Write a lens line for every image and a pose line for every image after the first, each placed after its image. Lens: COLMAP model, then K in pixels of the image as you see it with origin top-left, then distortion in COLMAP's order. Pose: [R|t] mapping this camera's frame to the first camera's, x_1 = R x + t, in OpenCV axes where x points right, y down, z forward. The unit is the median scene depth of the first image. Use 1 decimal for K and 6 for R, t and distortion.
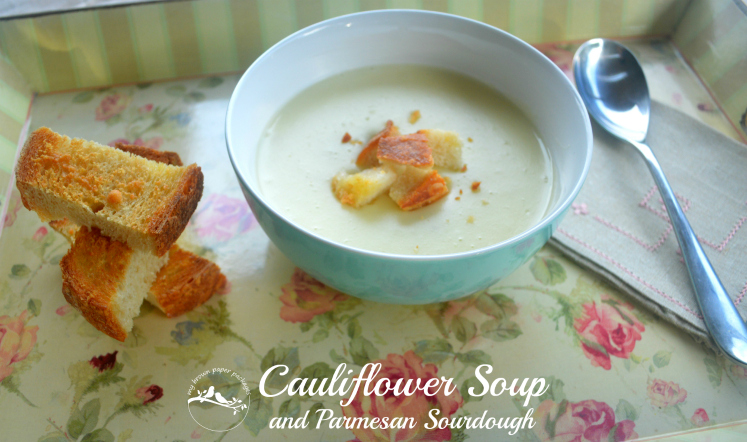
lens RADIAL K [[640.1, 0, 358.2], [0, 640.1, 262.8], [0, 0, 1]] dist [-0.091184, 0.015774]
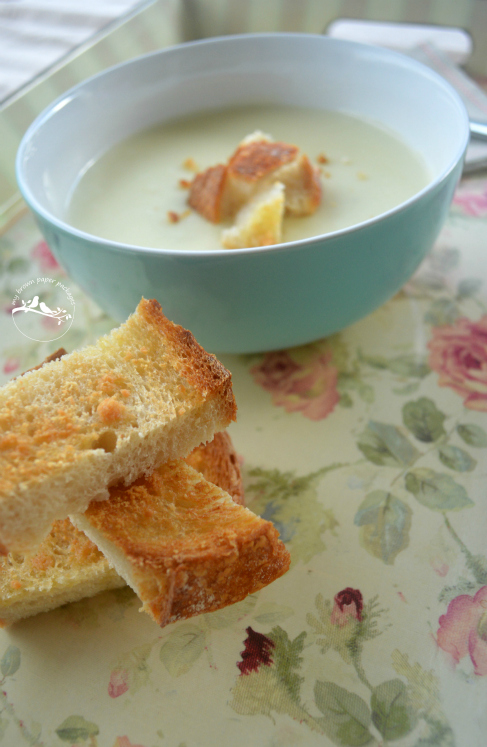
lens RADIAL K [[686.3, 0, 241.7], [0, 686.3, 373.3], [0, 0, 1]] dist [-0.085458, 0.000000]
pose [[0.534502, -0.650392, 0.539720, -0.573906], [0.735663, 0.672400, 0.081727, -0.081036], [-0.416062, 0.353369, 0.837868, 0.369703]]
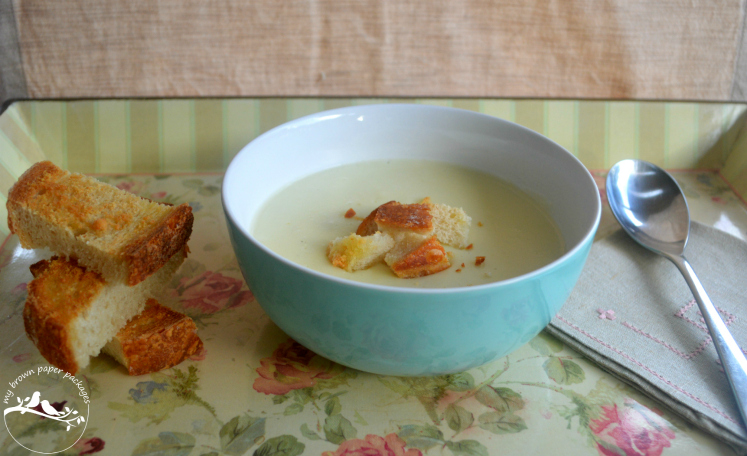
lens RADIAL K [[751.2, 0, 373.5], [0, 751.2, 216.6], [0, 0, 1]] dist [-0.083857, 0.000000]
pose [[0.994343, 0.070440, -0.079495, 0.113854], [-0.095564, 0.919972, -0.380157, 0.252556], [0.046355, 0.385603, 0.921500, -0.040828]]
